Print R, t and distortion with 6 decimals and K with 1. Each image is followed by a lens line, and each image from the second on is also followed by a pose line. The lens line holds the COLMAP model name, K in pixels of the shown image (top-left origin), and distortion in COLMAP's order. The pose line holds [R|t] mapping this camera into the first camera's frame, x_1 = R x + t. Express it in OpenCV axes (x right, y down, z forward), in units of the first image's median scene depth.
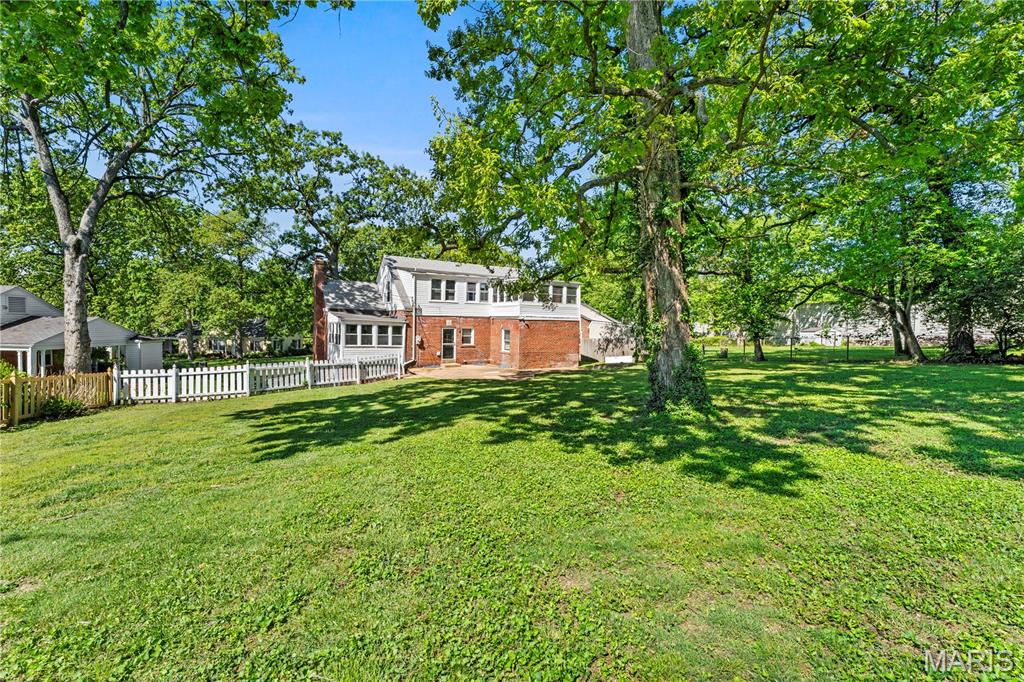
lens RADIAL K [[419.6, 0, 517.4], [0, 419.6, 339.7], [0, 0, 1]] dist [-0.002640, -0.000023]
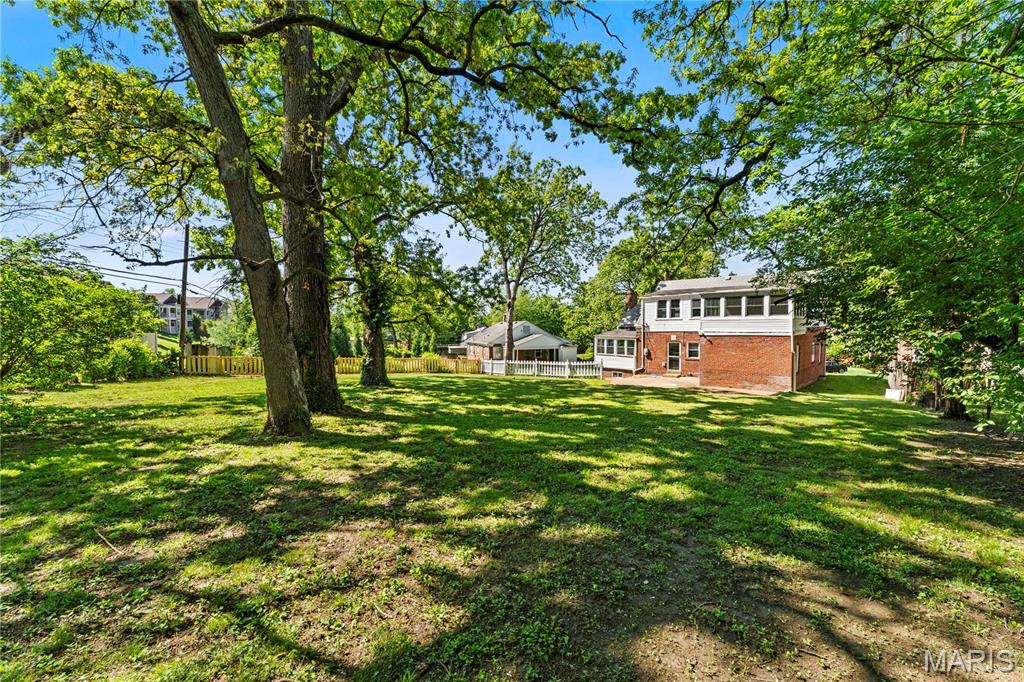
lens RADIAL K [[419.6, 0, 517.8], [0, 419.6, 341.9], [0, 0, 1]] dist [-0.002640, -0.000023]
pose [[0.275748, 0.017574, -0.961069, 0.798910], [-0.018503, 0.999745, 0.012972, -0.035701], [0.961052, 0.014205, 0.276003, 0.288604]]
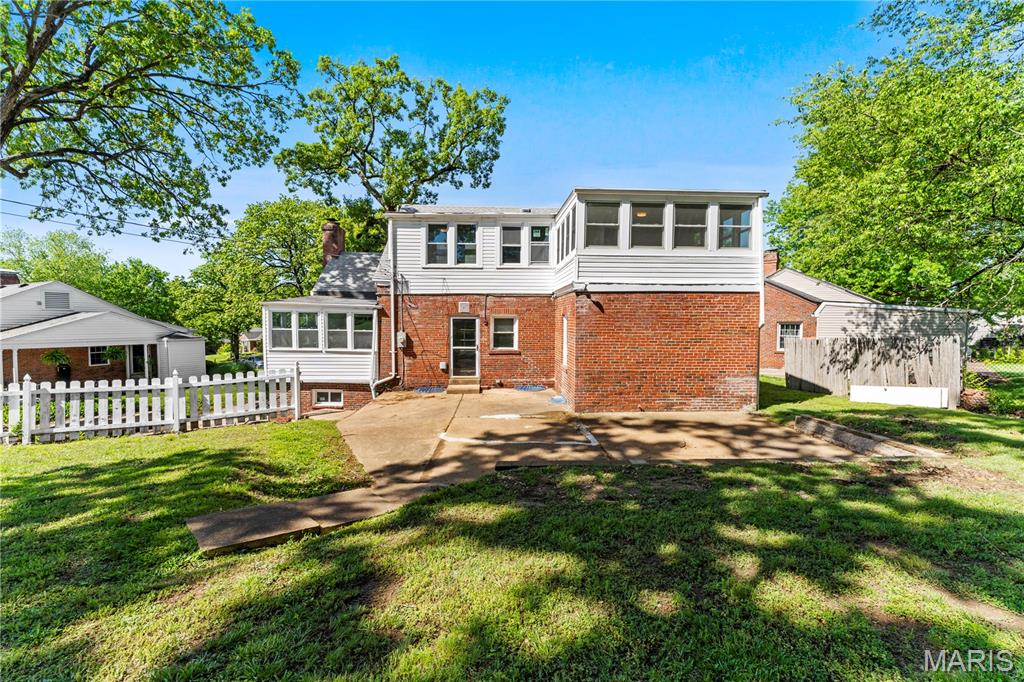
lens RADIAL K [[419.6, 0, 510.7], [0, 419.6, 340.6], [0, 0, 1]] dist [-0.002640, -0.000023]
pose [[0.871146, 0.007114, -0.490972, 0.143217], [-0.003980, 0.999964, 0.007427, -0.002520], [0.491007, -0.004516, 0.871144, 0.572842]]
